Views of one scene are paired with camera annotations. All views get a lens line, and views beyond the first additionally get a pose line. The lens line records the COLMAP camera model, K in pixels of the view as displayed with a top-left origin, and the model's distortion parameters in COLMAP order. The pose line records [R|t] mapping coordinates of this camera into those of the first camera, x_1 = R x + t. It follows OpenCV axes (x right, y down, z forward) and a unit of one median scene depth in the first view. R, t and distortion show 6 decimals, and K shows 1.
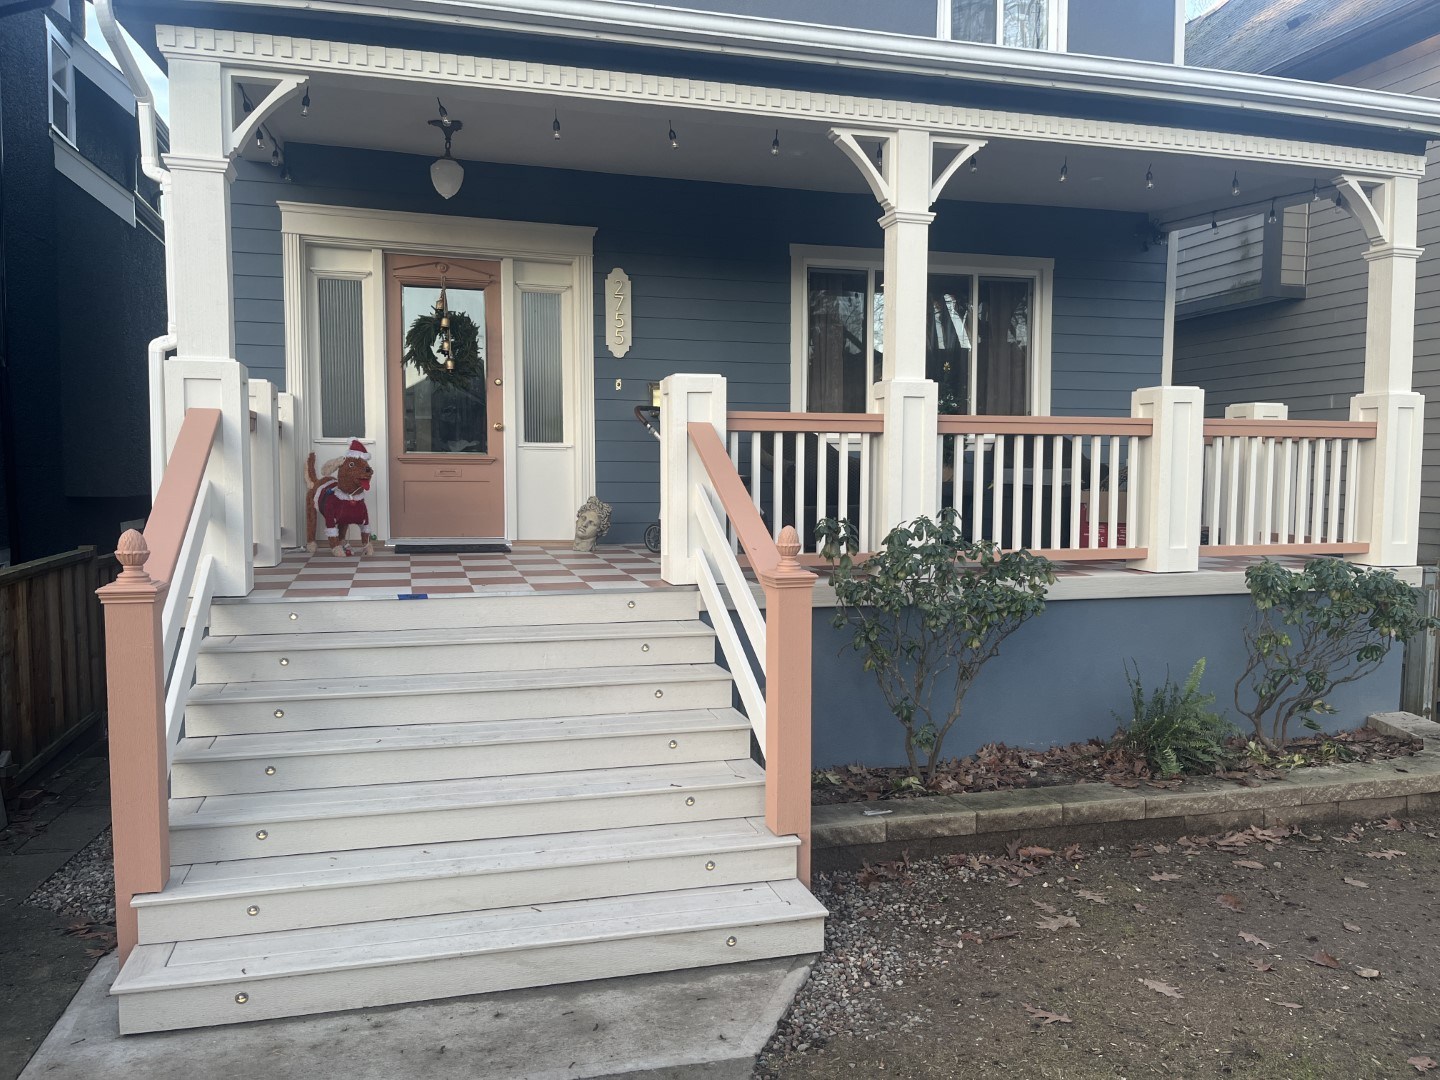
lens RADIAL K [[1089.8, 0, 715.7], [0, 1089.8, 548.2], [0, 0, 1]] dist [0.059883, -0.081792]
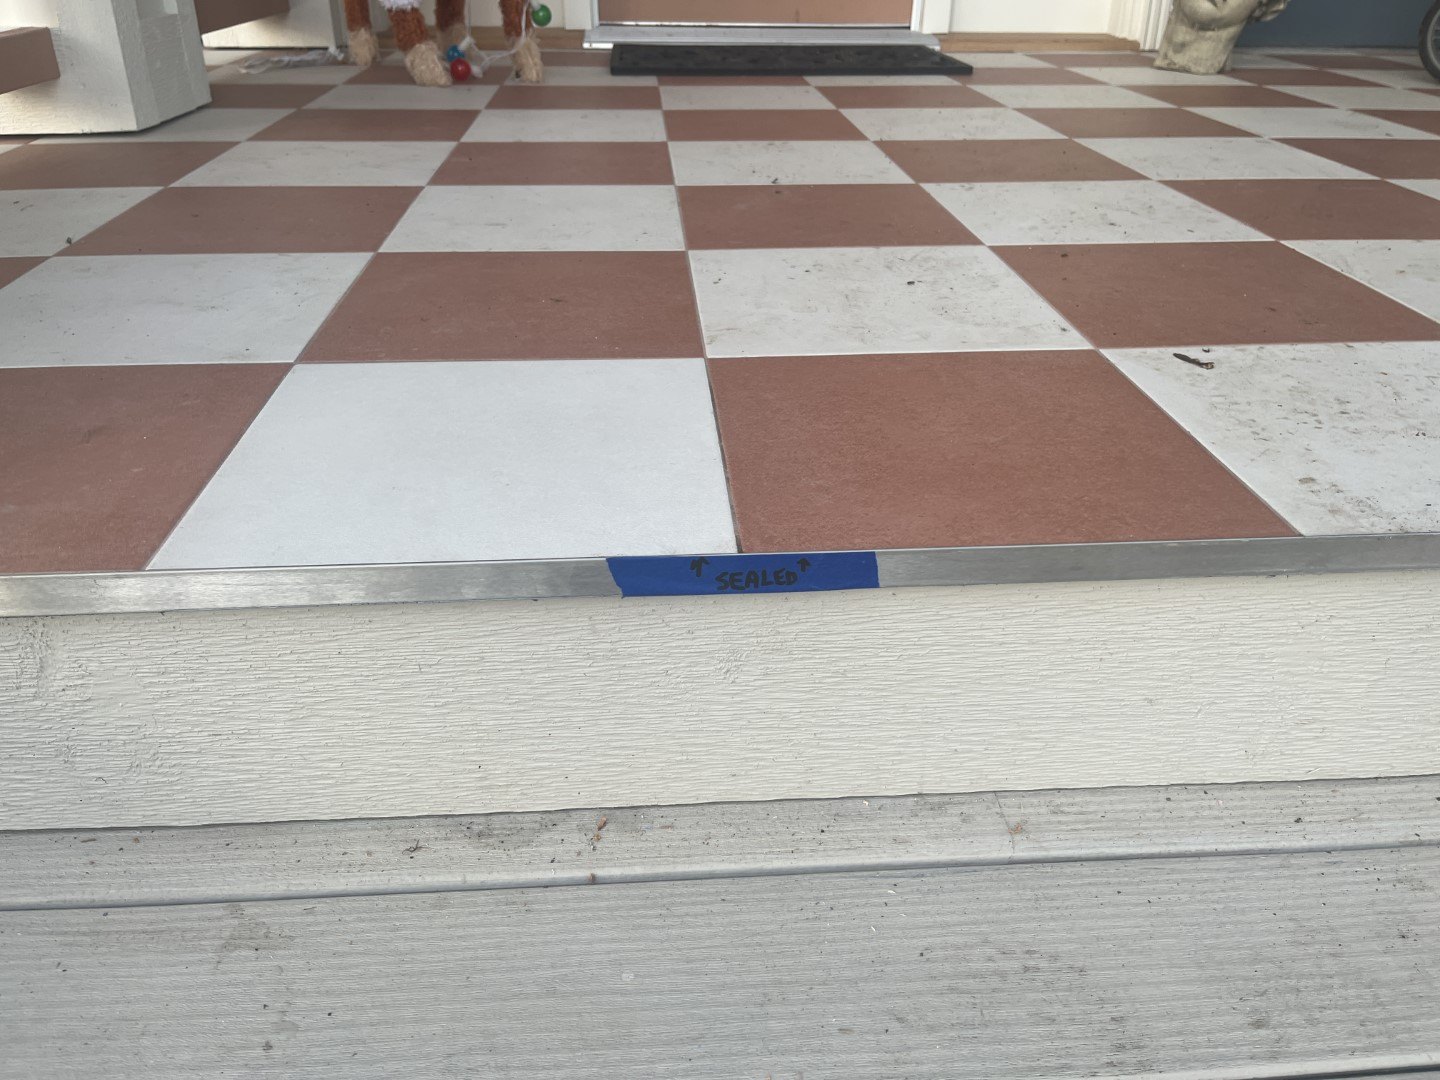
lens RADIAL K [[1089.8, 0, 708.9], [0, 1089.8, 516.3], [0, 0, 1]] dist [0.059883, -0.081792]
pose [[0.977124, 0.093363, -0.191083, -0.189662], [-0.011947, 0.921165, 0.388989, -0.001116], [0.212336, -0.377807, 0.901207, 0.660208]]
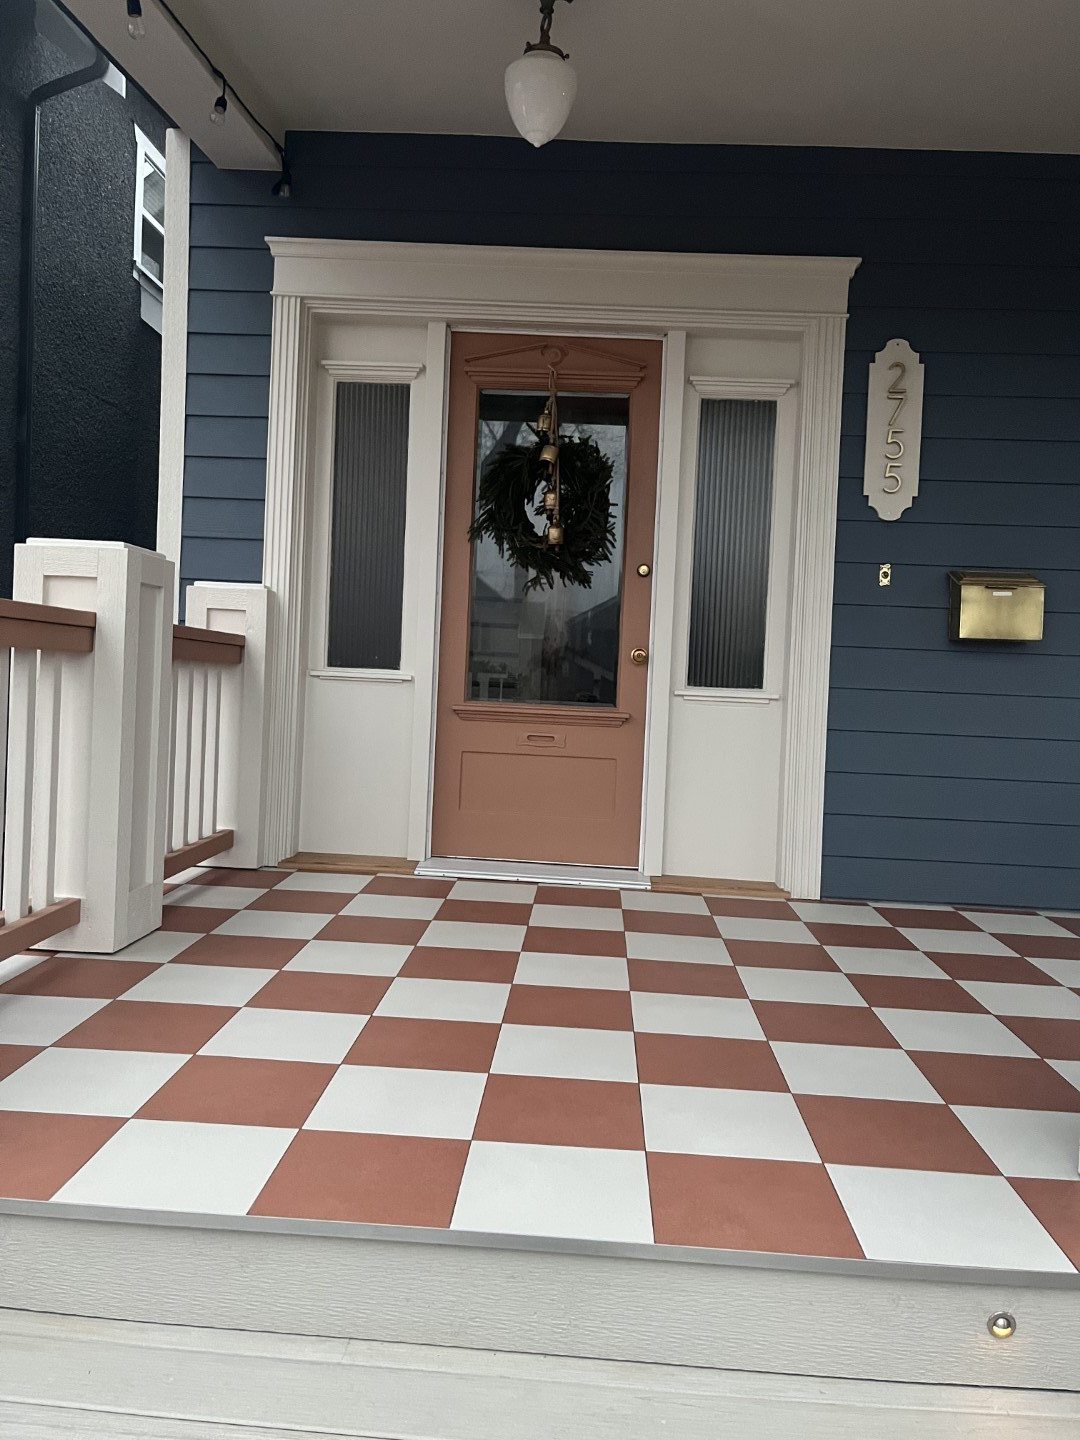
lens RADIAL K [[1089.8, 0, 539.5], [0, 1089.8, 714.9], [0, 0, 1]] dist [0.059883, -0.081792]
pose [[0.945926, 0.045113, -0.321231, -0.081424], [-0.061615, 0.997241, -0.041388, -0.062656], [0.318478, 0.058943, 0.946096, 0.532177]]
